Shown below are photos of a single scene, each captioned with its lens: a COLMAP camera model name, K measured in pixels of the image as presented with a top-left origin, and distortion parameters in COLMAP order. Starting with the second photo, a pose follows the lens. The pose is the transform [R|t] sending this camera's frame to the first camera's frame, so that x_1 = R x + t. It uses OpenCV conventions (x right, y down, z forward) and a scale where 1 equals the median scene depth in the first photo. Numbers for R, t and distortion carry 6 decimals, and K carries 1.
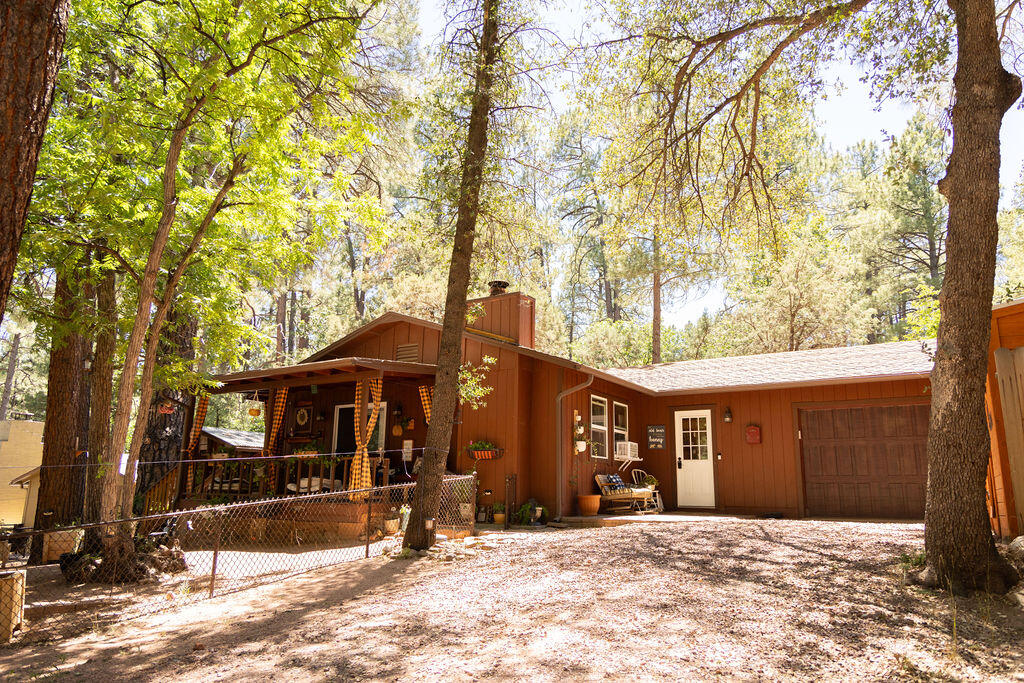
lens RADIAL K [[704.2, 0, 513.1], [0, 704.2, 345.0], [0, 0, 1]] dist [-0.004588, 0.008589]
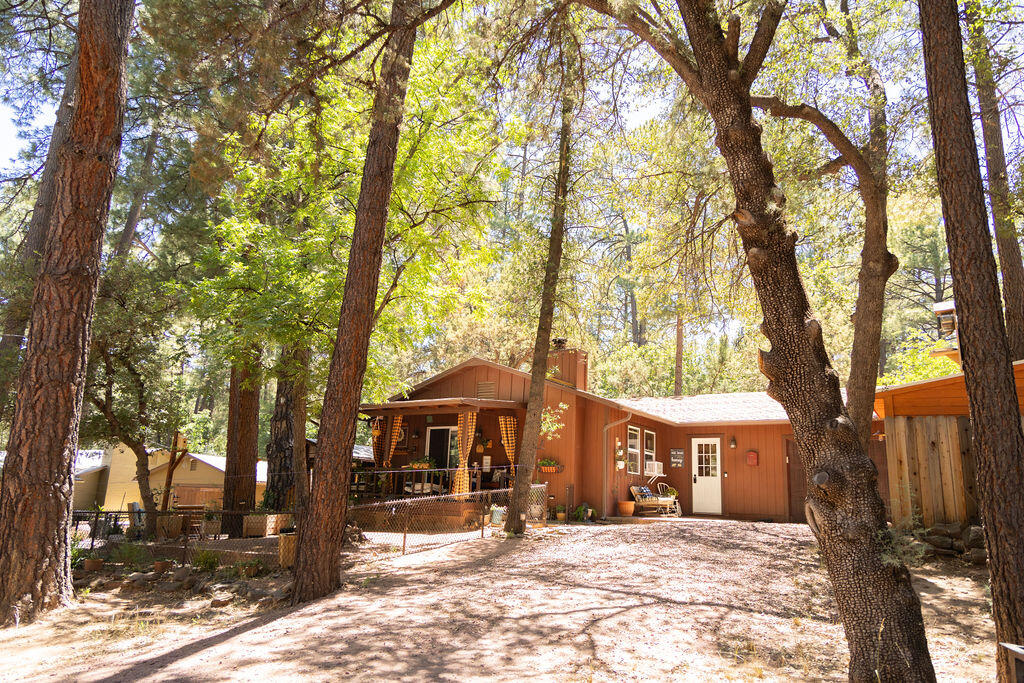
lens RADIAL K [[704.2, 0, 510.8], [0, 704.2, 338.8], [0, 0, 1]] dist [-0.004588, 0.008589]
pose [[0.999233, 0.019906, -0.033722, -0.068887], [-0.020551, 0.999610, -0.018888, -0.063496], [0.033333, 0.019567, 0.999253, -0.337171]]
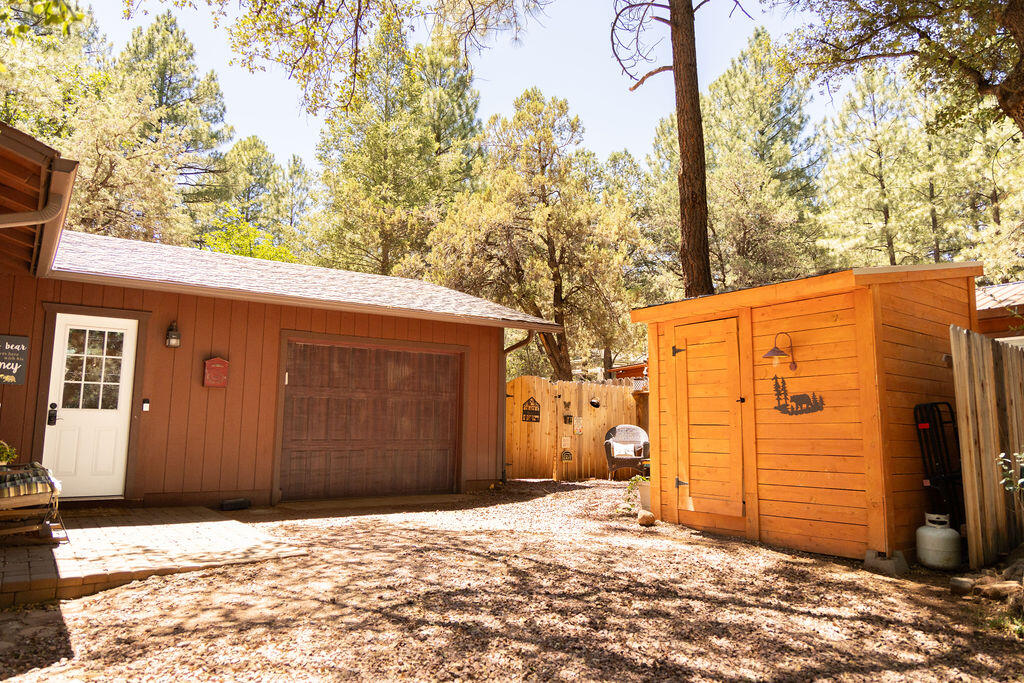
lens RADIAL K [[704.2, 0, 511.4], [0, 704.2, 339.9], [0, 0, 1]] dist [-0.004588, 0.008589]
pose [[0.394288, 0.108085, 0.912609, -0.113677], [-0.198394, 0.979654, -0.030311, 0.071976], [-0.897317, -0.169105, 0.407709, 0.559688]]
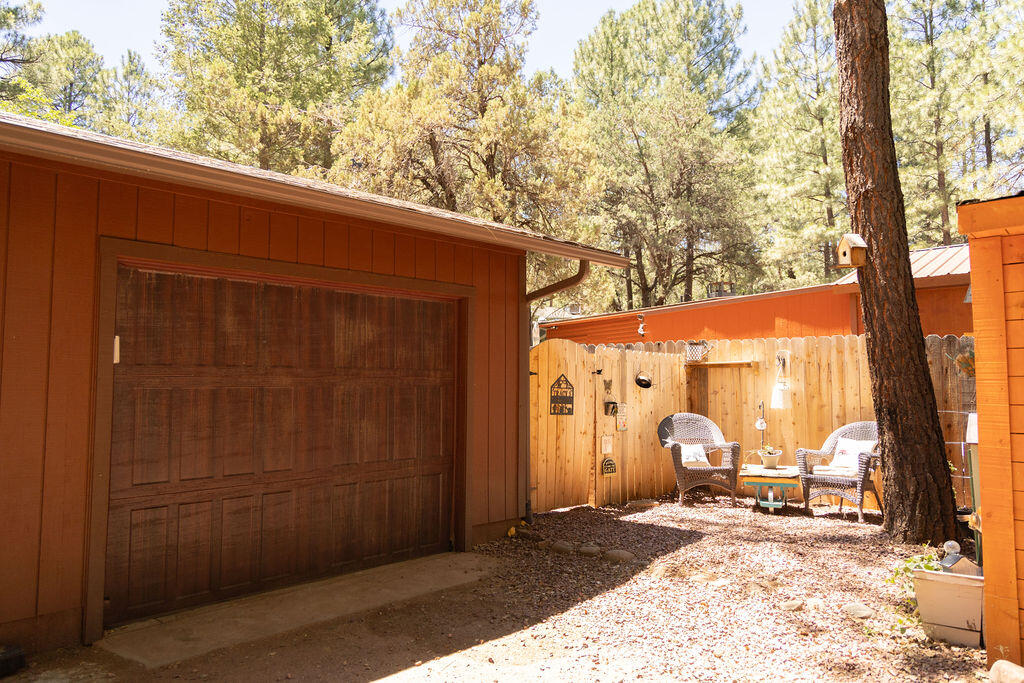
lens RADIAL K [[704.2, 0, 513.8], [0, 704.2, 342.8], [0, 0, 1]] dist [-0.004588, 0.008589]
pose [[0.210579, 0.046165, 0.976486, 0.163466], [-0.202192, 0.979342, -0.002697, 0.094636], [-0.956439, -0.196870, 0.215563, 0.795734]]
